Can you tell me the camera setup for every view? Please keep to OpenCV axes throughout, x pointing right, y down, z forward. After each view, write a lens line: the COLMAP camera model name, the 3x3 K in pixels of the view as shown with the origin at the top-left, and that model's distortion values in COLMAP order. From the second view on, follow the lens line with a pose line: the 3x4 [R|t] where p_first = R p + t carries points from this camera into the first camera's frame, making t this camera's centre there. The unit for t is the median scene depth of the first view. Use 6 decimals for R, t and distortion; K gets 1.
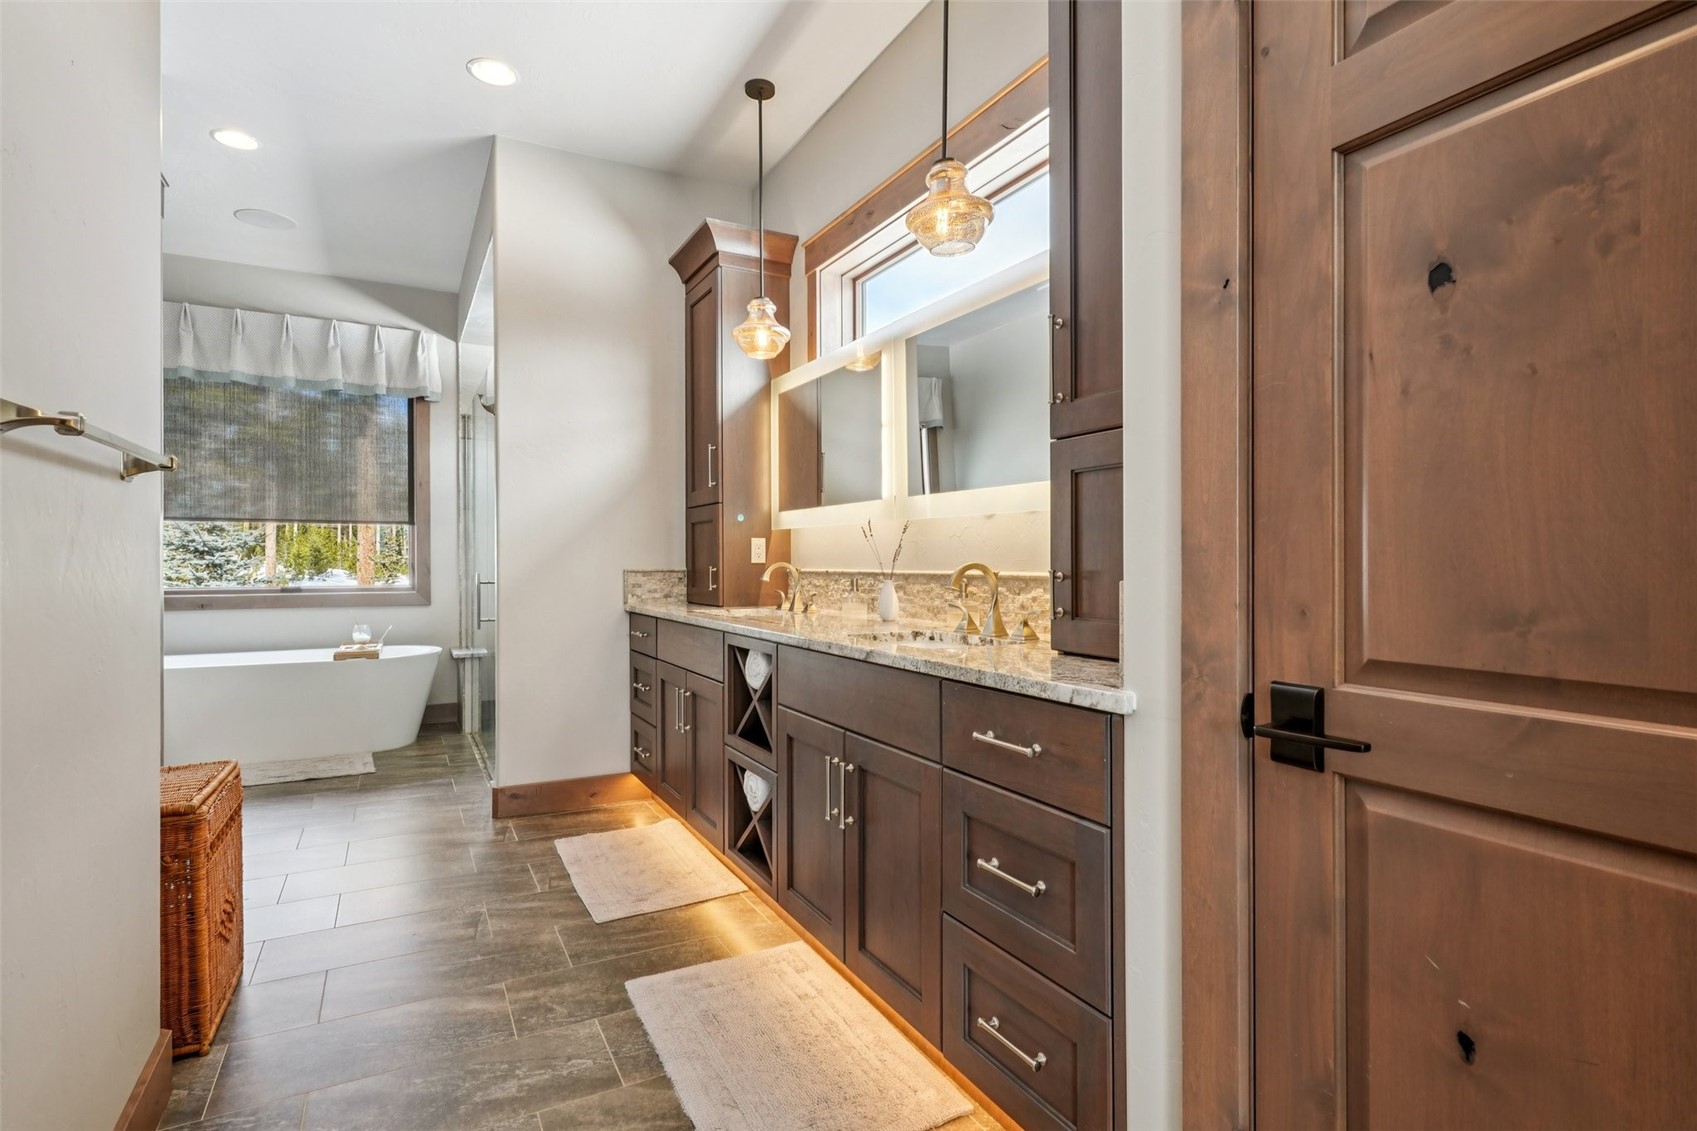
lens RADIAL K [[828.9, 0, 849.2], [0, 828.9, 569.5], [0, 0, 1]] dist [0.005809, -0.005255]
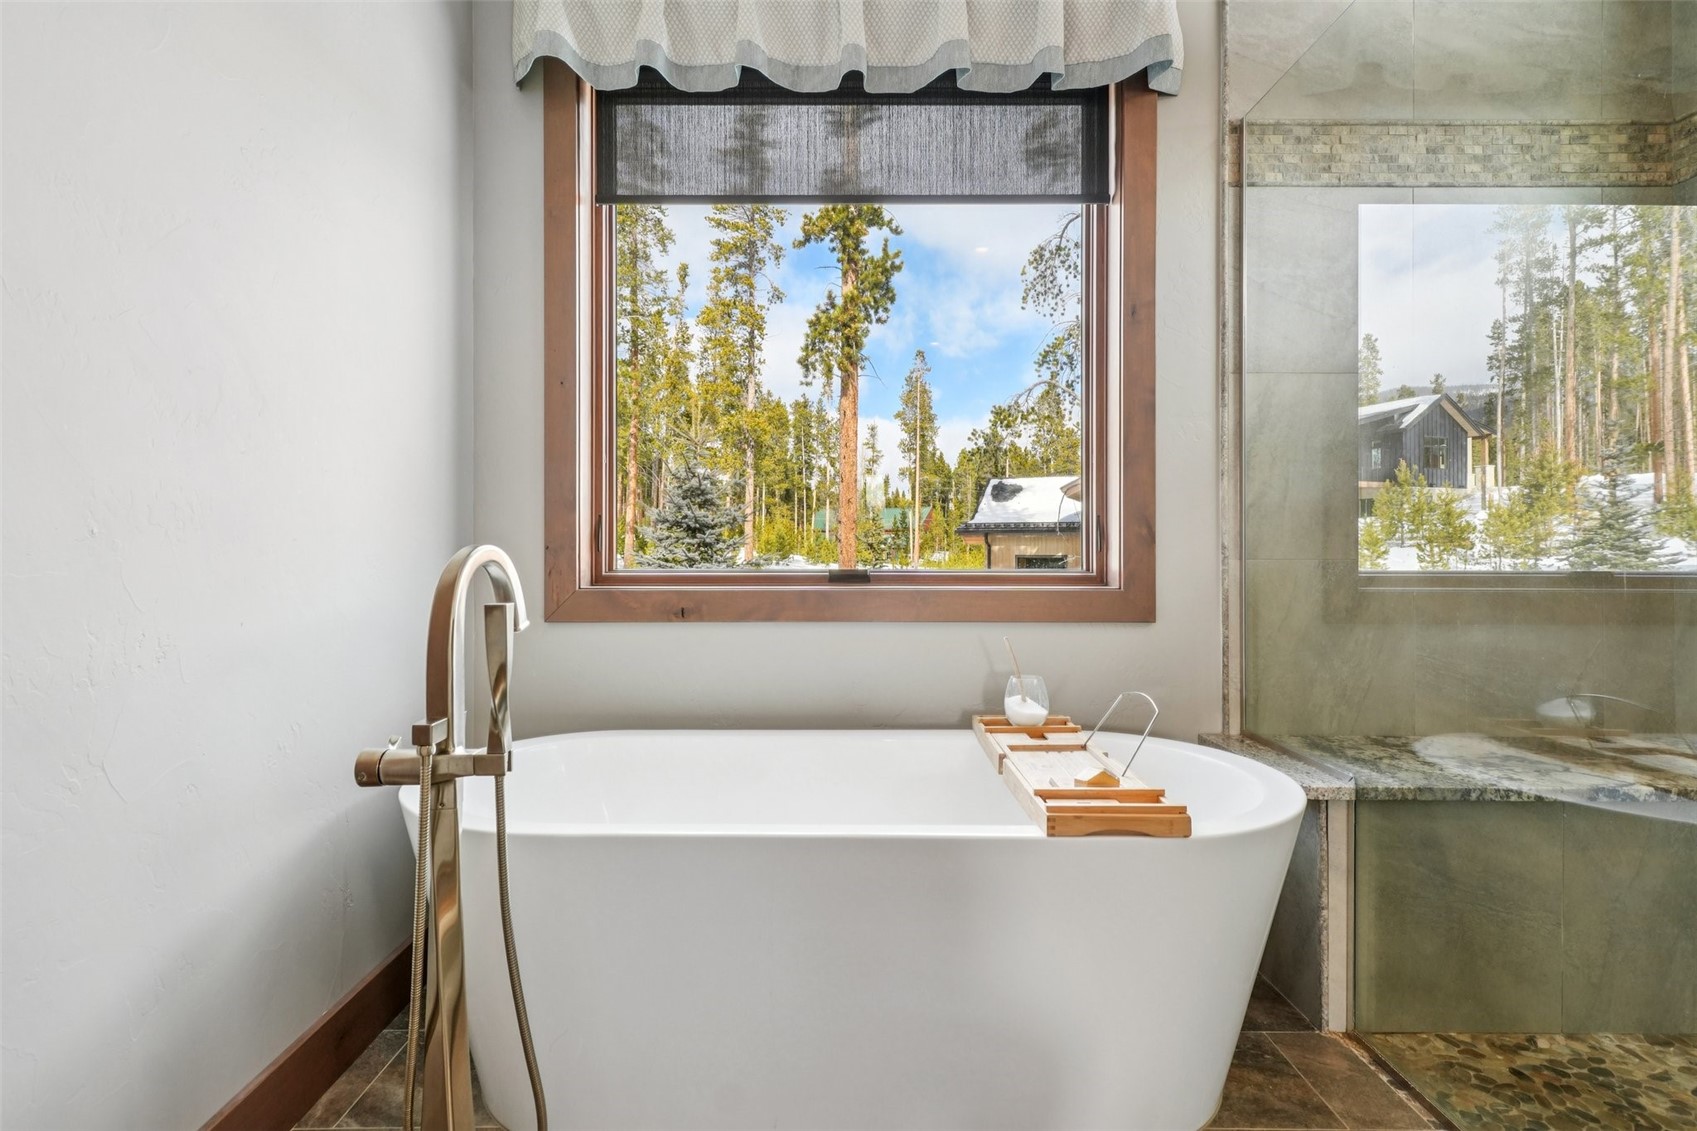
lens RADIAL K [[828.9, 0, 845.5], [0, 828.9, 557.5], [0, 0, 1]] dist [0.005809, -0.005255]
pose [[0.884544, 0.004878, -0.466430, -0.232258], [-0.004889, 0.999987, 0.001186, 0.006629], [0.466430, 0.001231, 0.884557, 0.303963]]
